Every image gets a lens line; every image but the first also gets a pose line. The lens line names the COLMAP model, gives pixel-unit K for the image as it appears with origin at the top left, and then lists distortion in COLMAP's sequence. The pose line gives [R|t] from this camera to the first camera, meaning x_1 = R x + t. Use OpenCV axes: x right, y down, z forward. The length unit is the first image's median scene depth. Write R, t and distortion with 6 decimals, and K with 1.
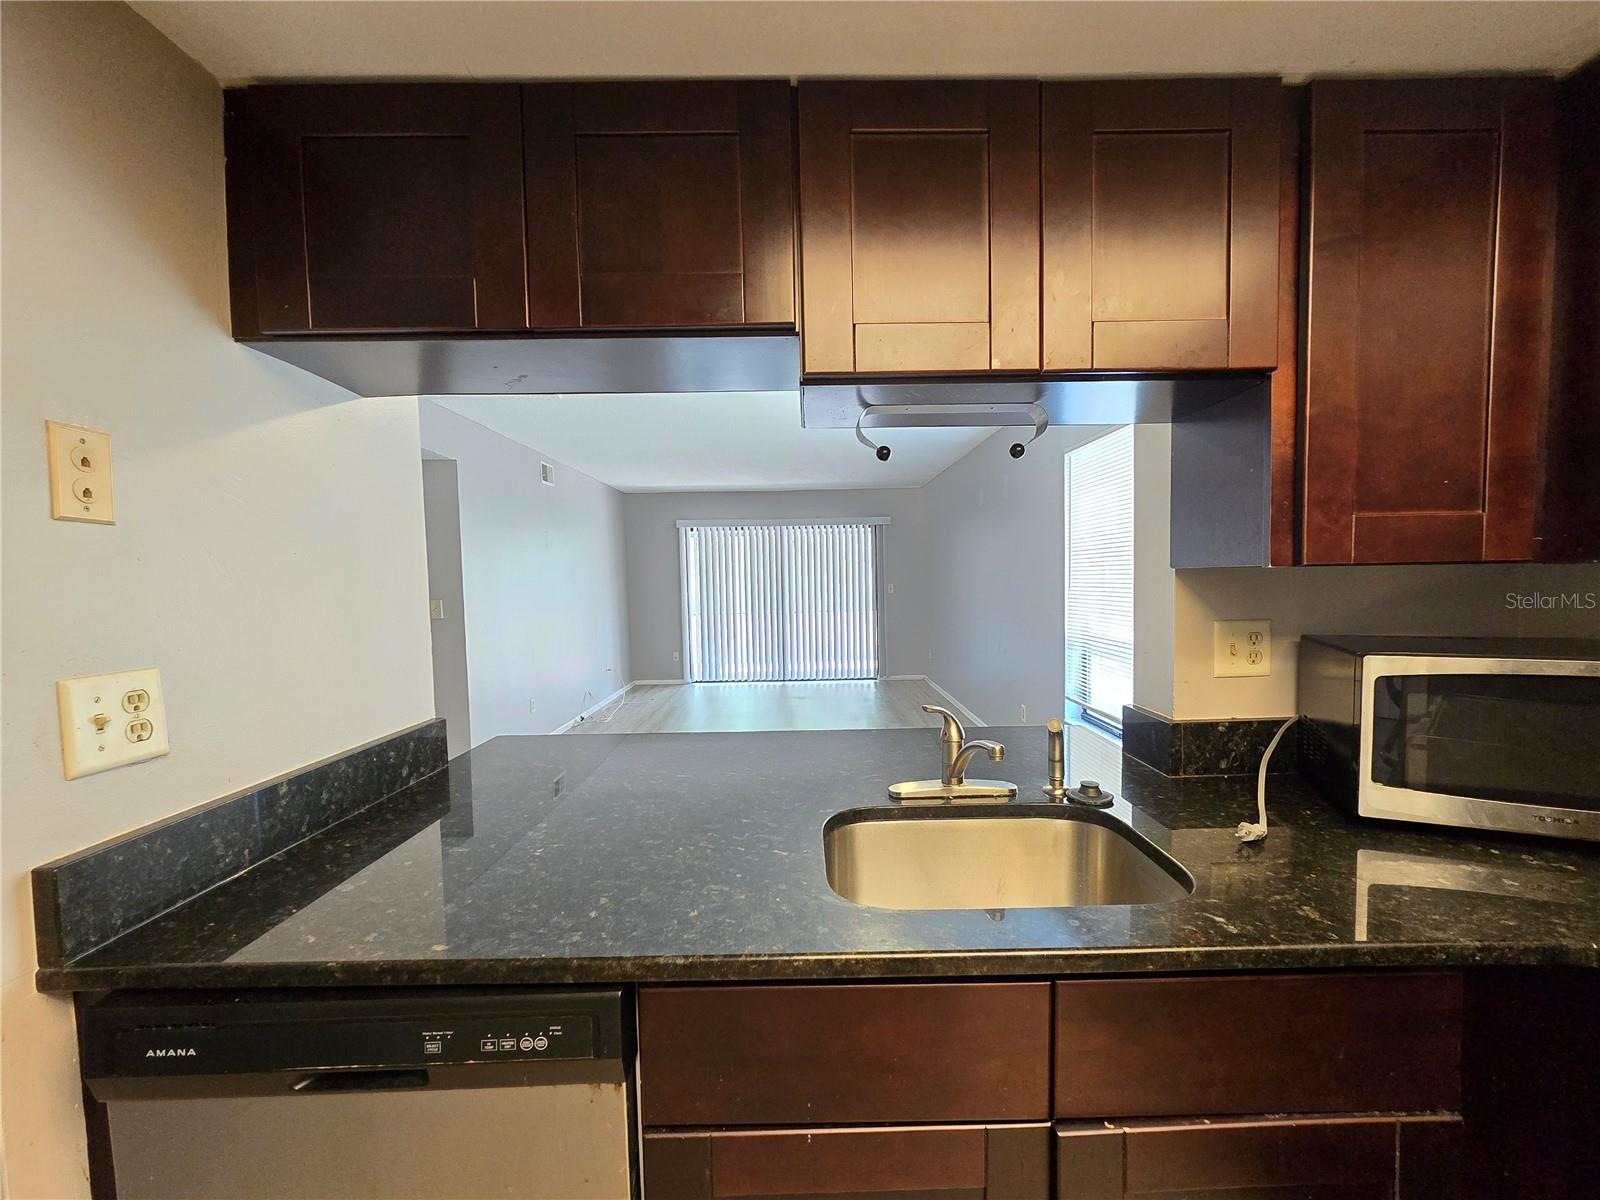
lens RADIAL K [[651.4, 0, 799.5], [0, 651.4, 604.6], [0, 0, 1]] dist [-0.003203, 0.001948]
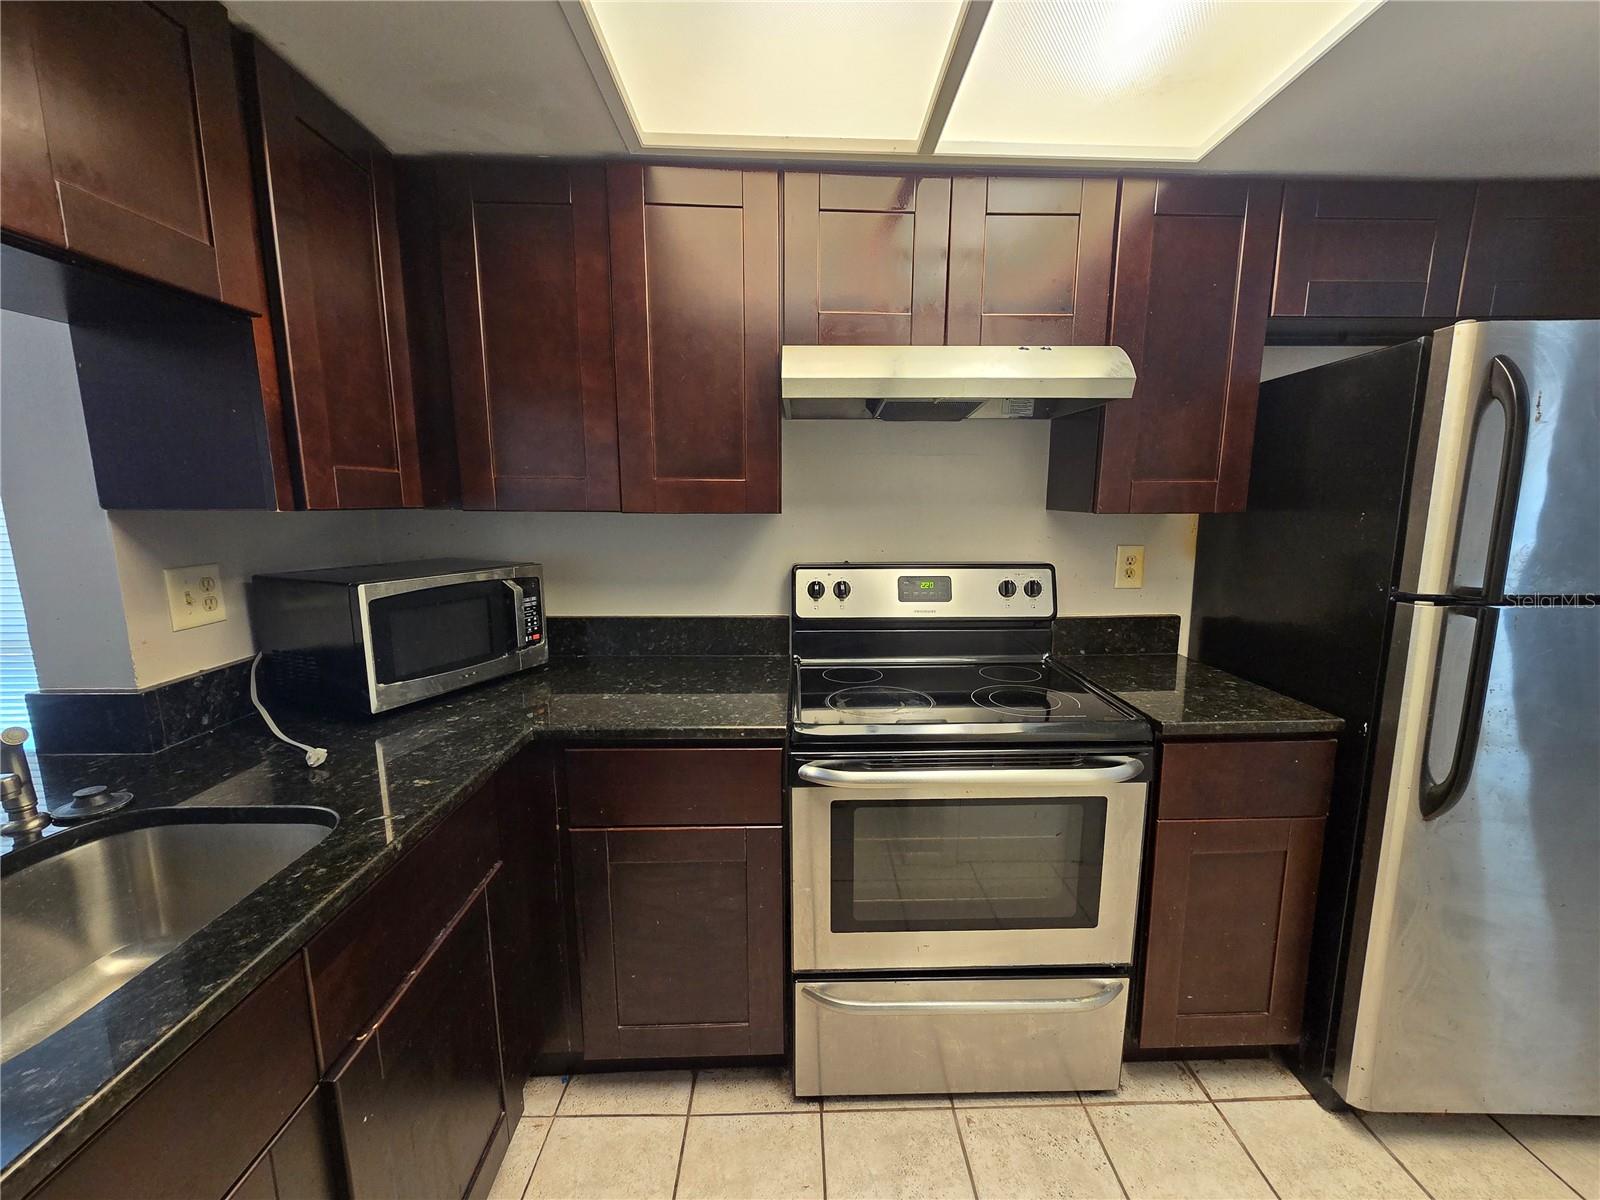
lens RADIAL K [[651.4, 0, 807.8], [0, 651.4, 602.5], [0, 0, 1]] dist [-0.003203, 0.001948]
pose [[-0.016057, -0.135606, 0.990633, -0.302928], [0.038089, 0.989958, 0.136131, -0.020216], [-0.999145, 0.039918, -0.010731, 0.145411]]
